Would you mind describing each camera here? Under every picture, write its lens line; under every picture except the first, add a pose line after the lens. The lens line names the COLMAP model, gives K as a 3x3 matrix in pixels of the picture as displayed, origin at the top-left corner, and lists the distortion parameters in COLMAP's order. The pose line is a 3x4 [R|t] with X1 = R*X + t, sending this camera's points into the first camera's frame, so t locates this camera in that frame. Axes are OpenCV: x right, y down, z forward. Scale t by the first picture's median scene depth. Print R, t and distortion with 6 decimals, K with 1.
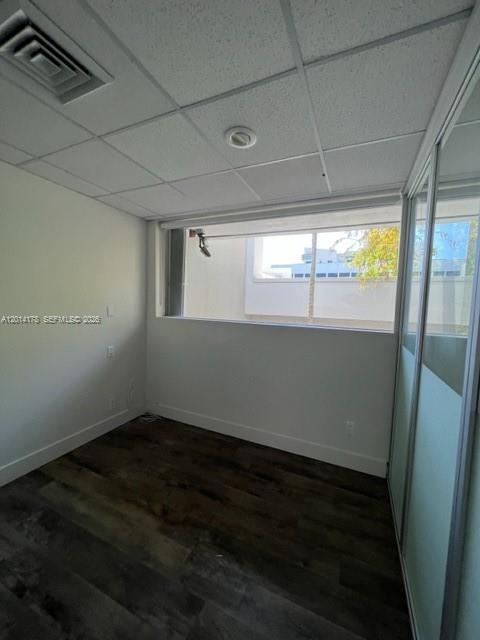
lens RADIAL K [[257.1, 0, 234.8], [0, 257.1, 319.3], [0, 0, 1]] dist [-0.001179, 0.000235]
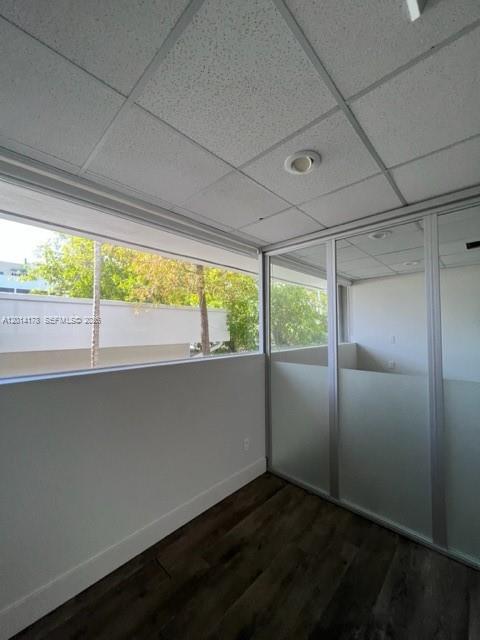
lens RADIAL K [[257.1, 0, 245.3], [0, 257.1, 317.6], [0, 0, 1]] dist [-0.001179, 0.000235]
pose [[0.294880, 0.019341, 0.955339, -0.649118], [0.067741, 0.996856, -0.041091, -0.080952], [-0.953130, 0.076833, 0.292643, 0.670410]]
